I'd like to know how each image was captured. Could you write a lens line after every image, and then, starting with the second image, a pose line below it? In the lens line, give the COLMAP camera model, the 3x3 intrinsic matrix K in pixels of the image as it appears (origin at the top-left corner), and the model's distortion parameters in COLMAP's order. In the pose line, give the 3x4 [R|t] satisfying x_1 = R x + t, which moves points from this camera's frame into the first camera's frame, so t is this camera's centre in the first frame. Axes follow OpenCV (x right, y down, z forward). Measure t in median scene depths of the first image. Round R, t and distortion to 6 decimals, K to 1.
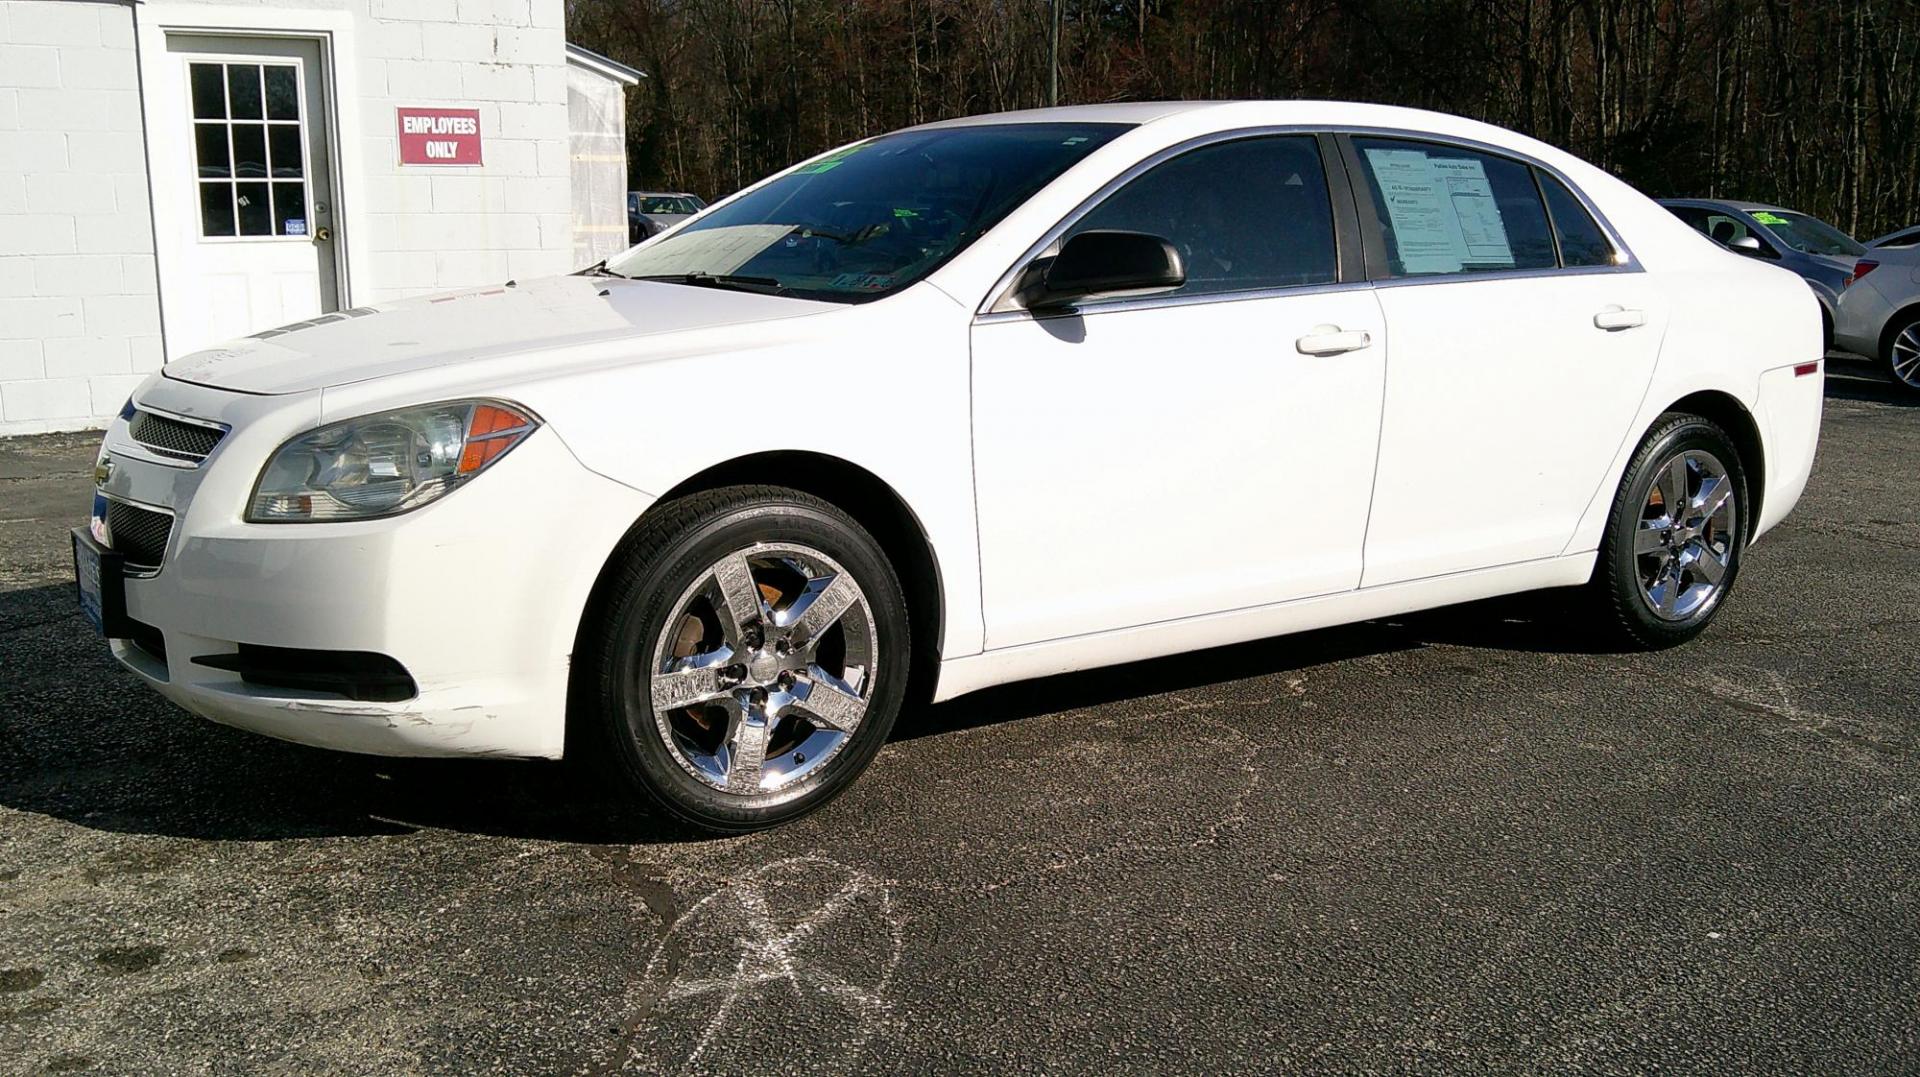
lens RADIAL K [[1660.8, 0, 928.1], [0, 1660.8, 540.5], [0, 0, 1]] dist [0.063499, -0.202488]
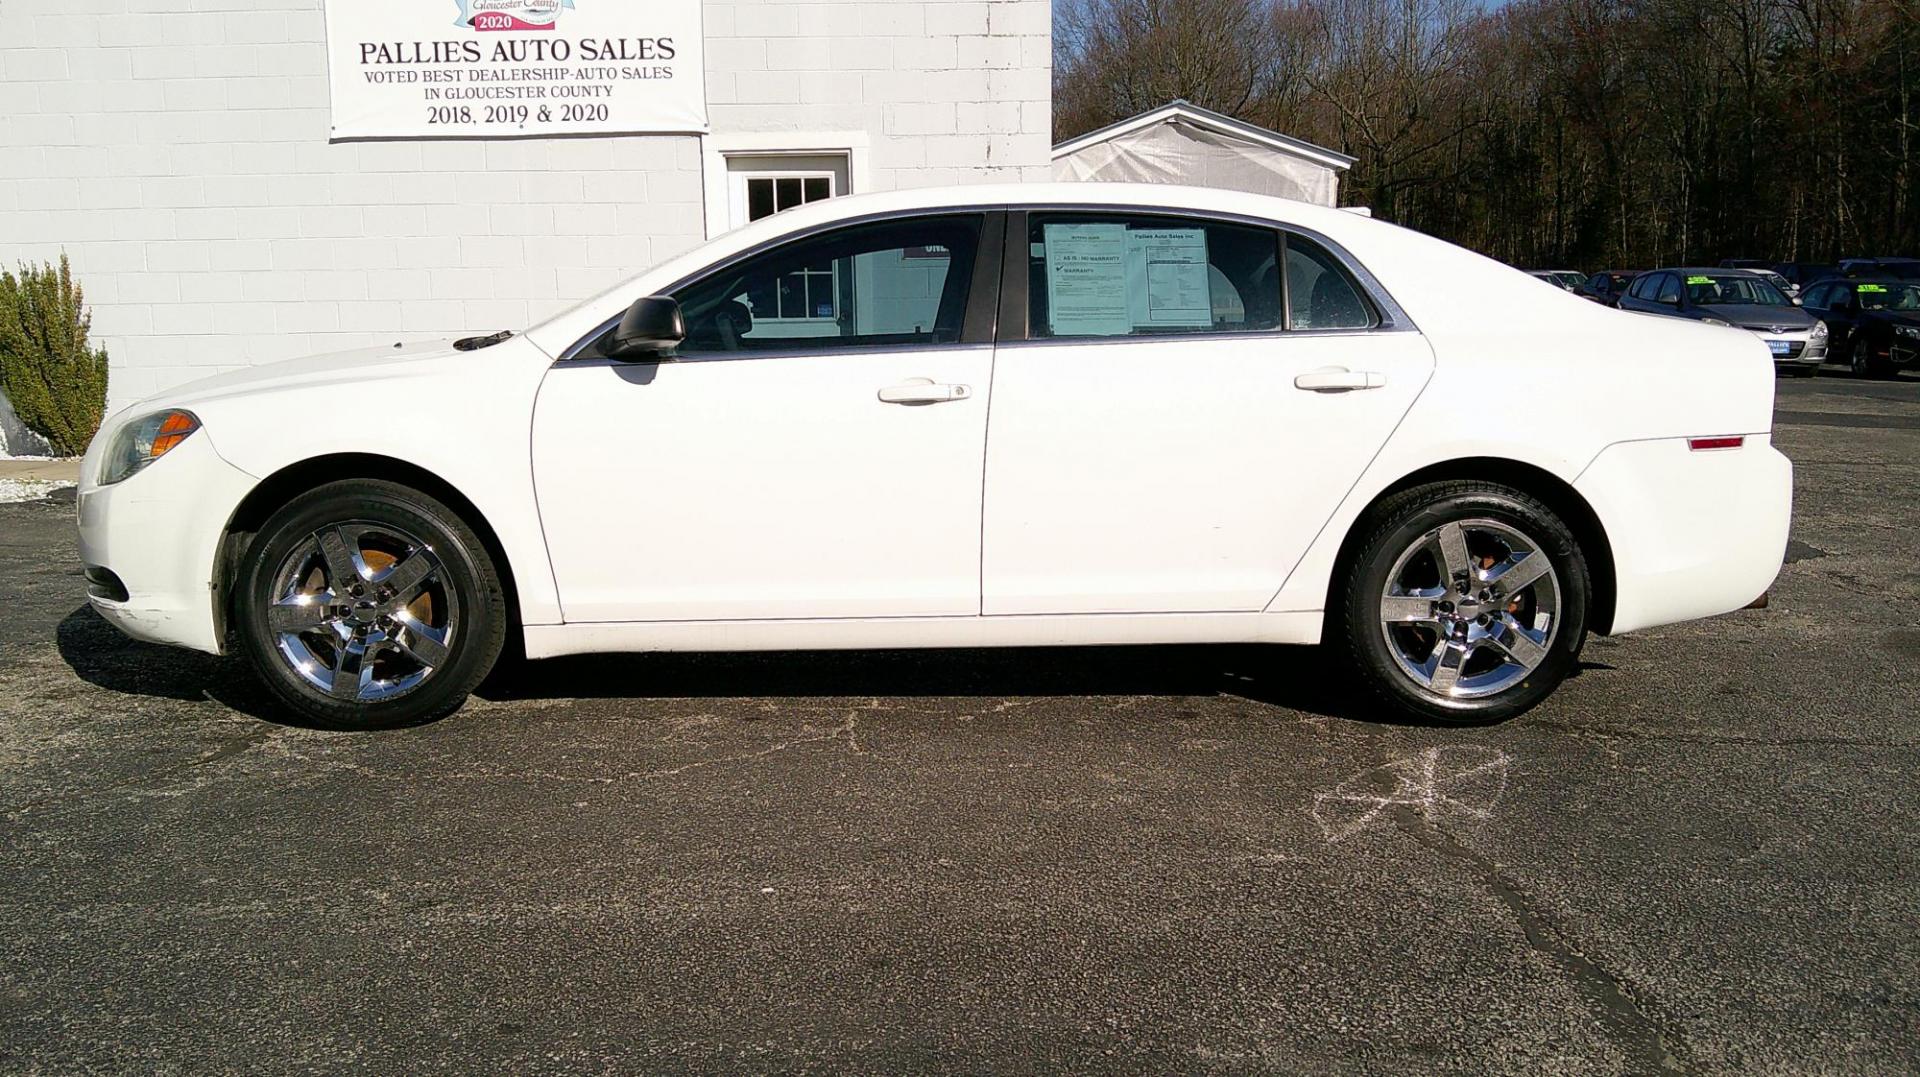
lens RADIAL K [[1660.8, 0, 928.1], [0, 1660.8, 540.5], [0, 0, 1]] dist [0.063499, -0.202488]
pose [[0.856947, 0.060149, -0.511883, 0.751085], [-0.085171, 0.996039, -0.025546, 0.009547], [0.508319, 0.065489, 0.858675, 0.022846]]
